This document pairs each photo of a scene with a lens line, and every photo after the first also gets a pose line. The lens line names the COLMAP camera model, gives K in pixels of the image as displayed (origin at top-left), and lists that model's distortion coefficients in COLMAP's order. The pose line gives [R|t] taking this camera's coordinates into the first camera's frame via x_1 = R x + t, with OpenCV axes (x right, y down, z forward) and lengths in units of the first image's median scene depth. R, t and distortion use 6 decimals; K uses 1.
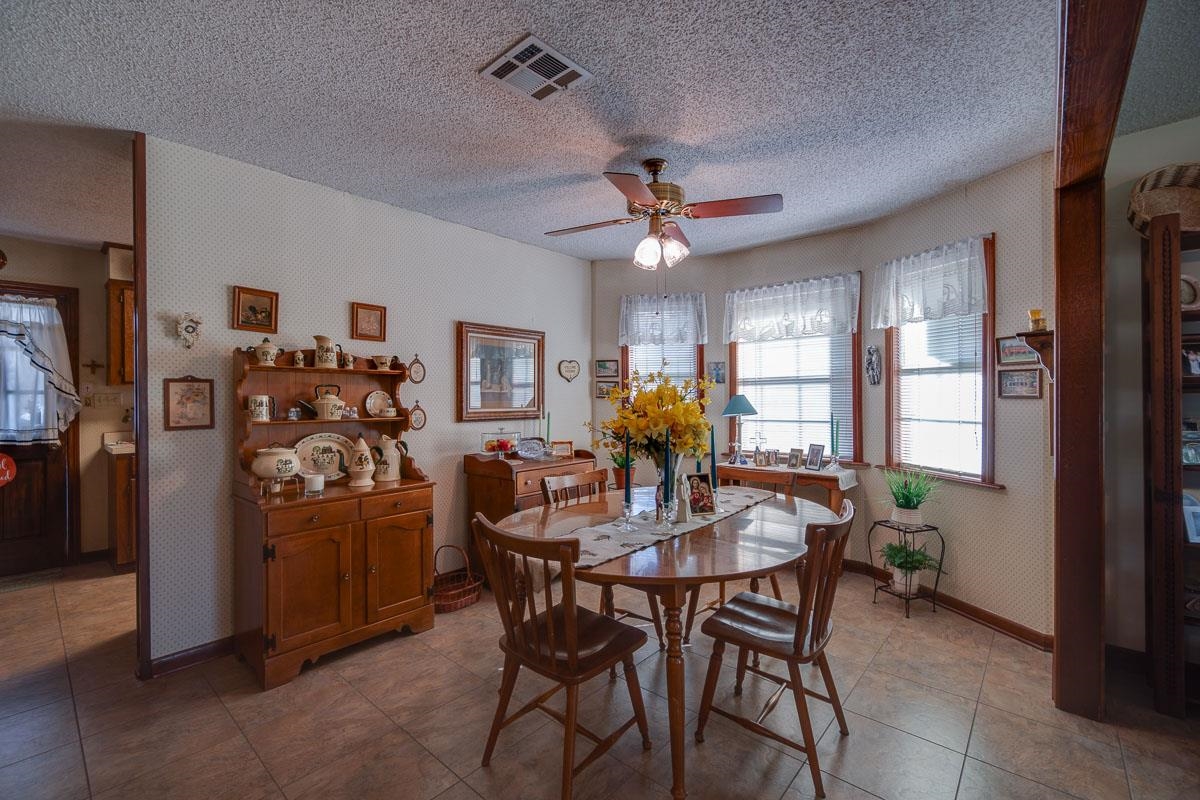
lens RADIAL K [[514.4, 0, 594.7], [0, 514.4, 398.4], [0, 0, 1]] dist [-0.003897, -0.000236]
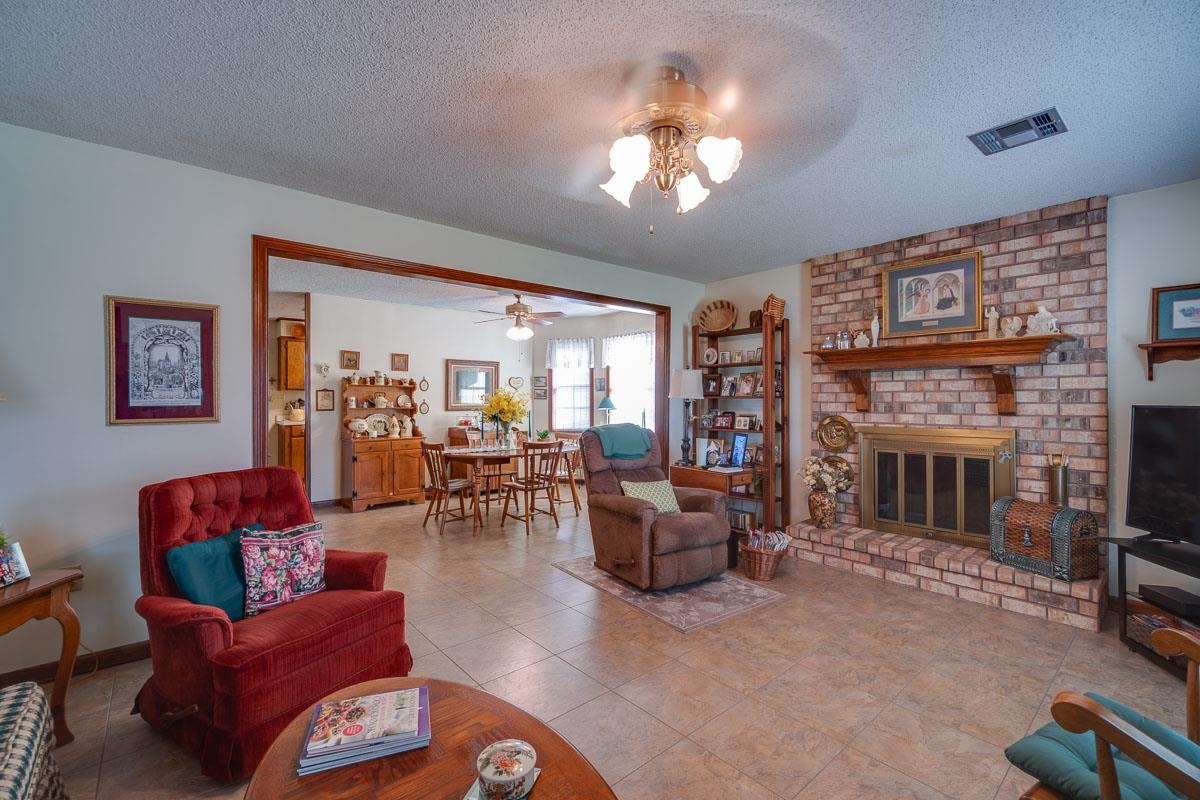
lens RADIAL K [[514.4, 0, 597.6], [0, 514.4, 399.4], [0, 0, 1]] dist [-0.003897, -0.000236]
pose [[0.990954, 0.007194, -0.134010, 0.723434], [-0.007057, 0.999974, 0.001497, -0.005215], [0.134017, -0.000537, 0.990979, -1.098304]]
